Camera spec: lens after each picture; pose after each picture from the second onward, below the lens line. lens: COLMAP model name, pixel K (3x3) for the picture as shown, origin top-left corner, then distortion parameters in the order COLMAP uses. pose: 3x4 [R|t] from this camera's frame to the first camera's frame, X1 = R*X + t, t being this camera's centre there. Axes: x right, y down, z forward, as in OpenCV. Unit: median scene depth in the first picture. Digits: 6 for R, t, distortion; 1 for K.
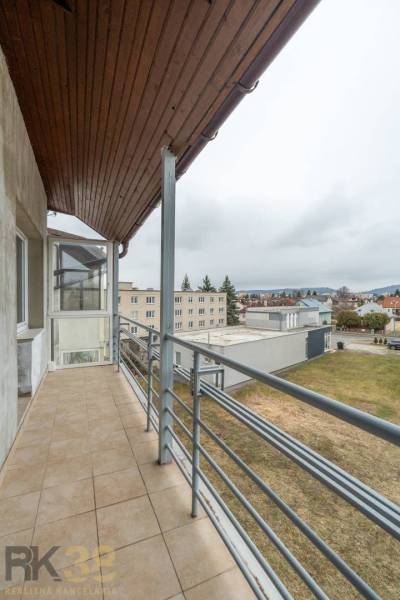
lens RADIAL K [[267.1, 0, 199.6], [0, 267.1, 298.9], [0, 0, 1]] dist [-0.005425, 0.002415]
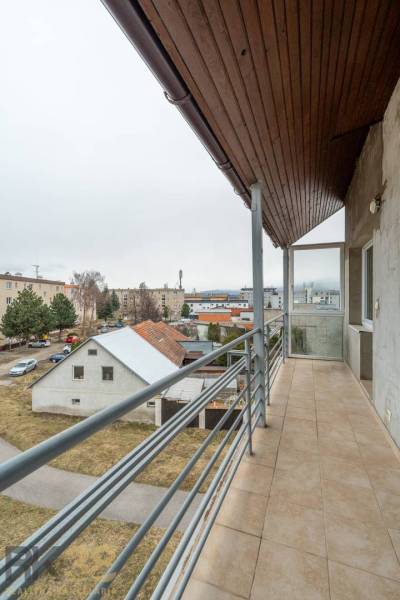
lens RADIAL K [[267.1, 0, 200.8], [0, 267.1, 299.7], [0, 0, 1]] dist [-0.005425, 0.002415]
pose [[-0.689452, -0.003015, 0.724325, -0.825170], [0.002429, 0.999976, 0.006474, -0.007907], [-0.724328, 0.006223, -0.689428, 2.008763]]
